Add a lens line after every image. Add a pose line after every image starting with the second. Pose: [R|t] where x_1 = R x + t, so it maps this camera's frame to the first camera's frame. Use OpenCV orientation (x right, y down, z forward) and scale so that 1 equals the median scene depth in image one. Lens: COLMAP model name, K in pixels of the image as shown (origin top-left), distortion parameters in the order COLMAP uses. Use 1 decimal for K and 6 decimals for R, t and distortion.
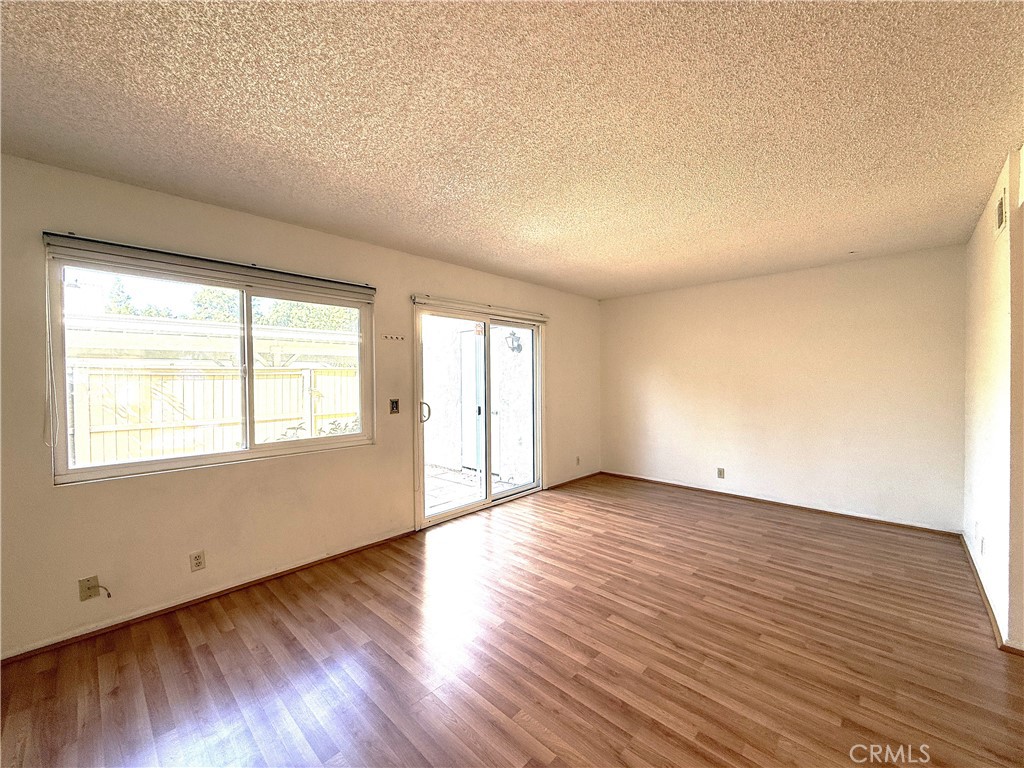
lens RADIAL K [[408.2, 0, 509.8], [0, 408.2, 386.4], [0, 0, 1]] dist [-0.000935, -0.000006]
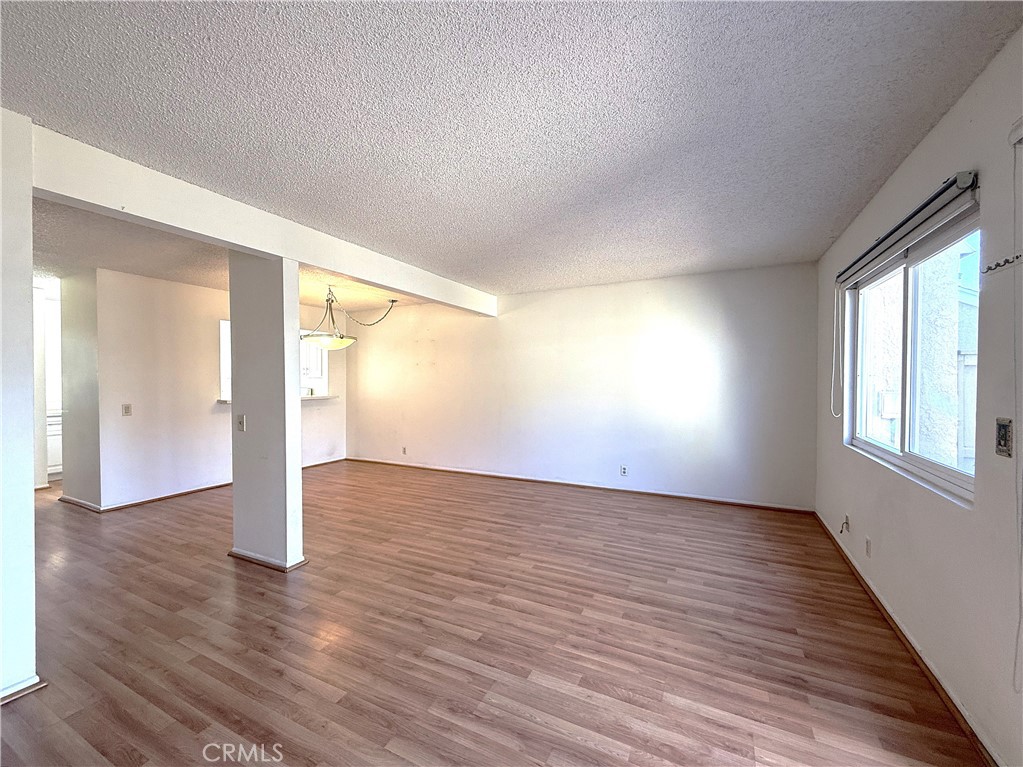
lens RADIAL K [[416.1, 0, 507.3], [0, 416.1, 386.8], [0, 0, 1]] dist [0.000574, 0.000214]
pose [[-0.957068, 0.015321, -0.289457, 0.318455], [0.003478, 0.999137, 0.041385, -0.019580], [0.289841, 0.038601, -0.956296, 1.345227]]
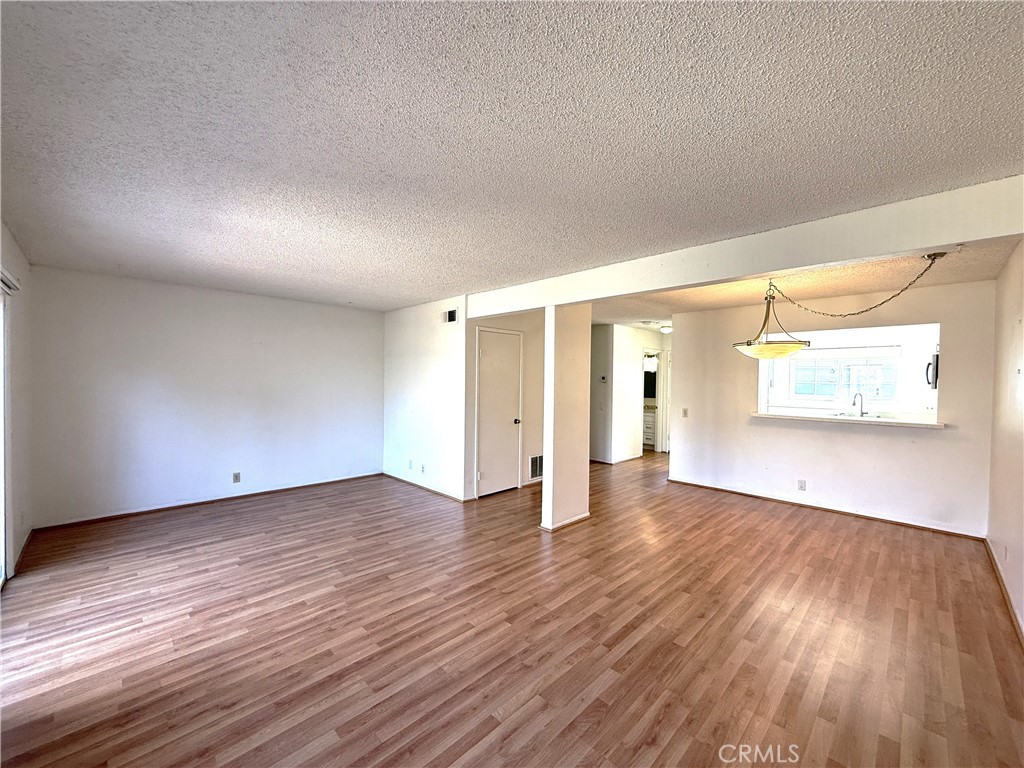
lens RADIAL K [[408.2, 0, 509.8], [0, 408.2, 386.4], [0, 0, 1]] dist [-0.000935, -0.000006]
pose [[0.028395, -0.008000, 0.999565, -0.729886], [0.007761, 0.999940, 0.007782, -0.030030], [-0.999567, 0.007537, 0.028455, 0.416216]]
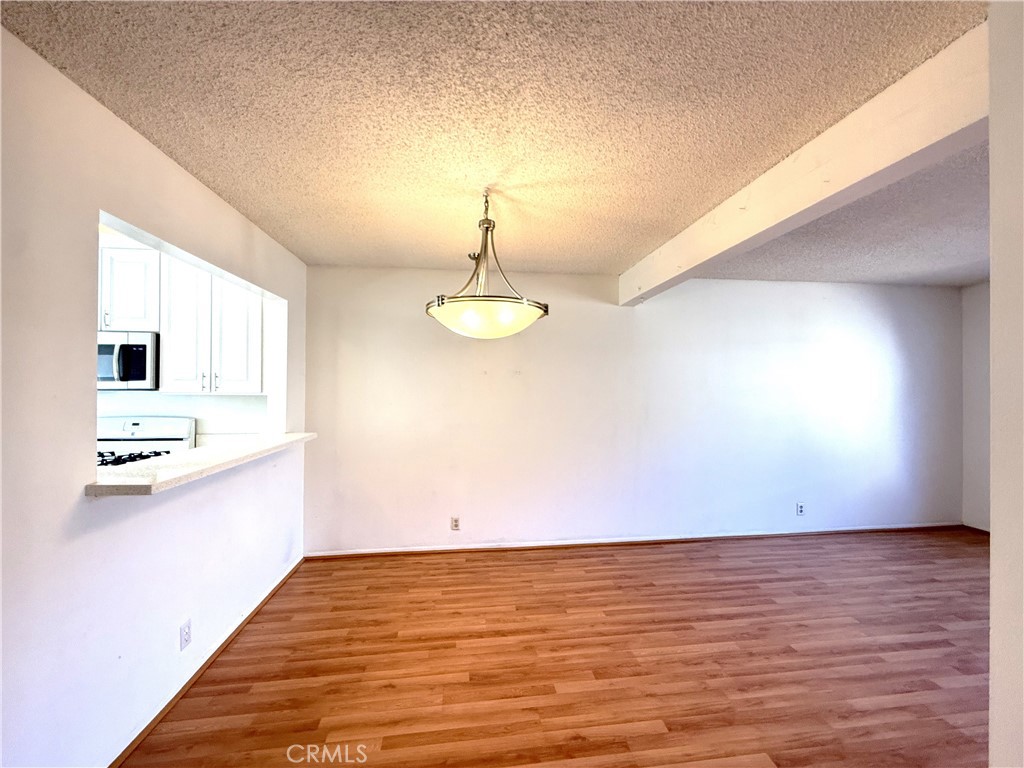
lens RADIAL K [[408.2, 0, 509.8], [0, 408.2, 386.4], [0, 0, 1]] dist [-0.000935, -0.000006]
pose [[-0.632819, 0.005568, -0.774279, 0.975994], [-0.013396, 0.999746, 0.018138, -0.029021], [0.774184, 0.021850, -0.632584, 0.123762]]
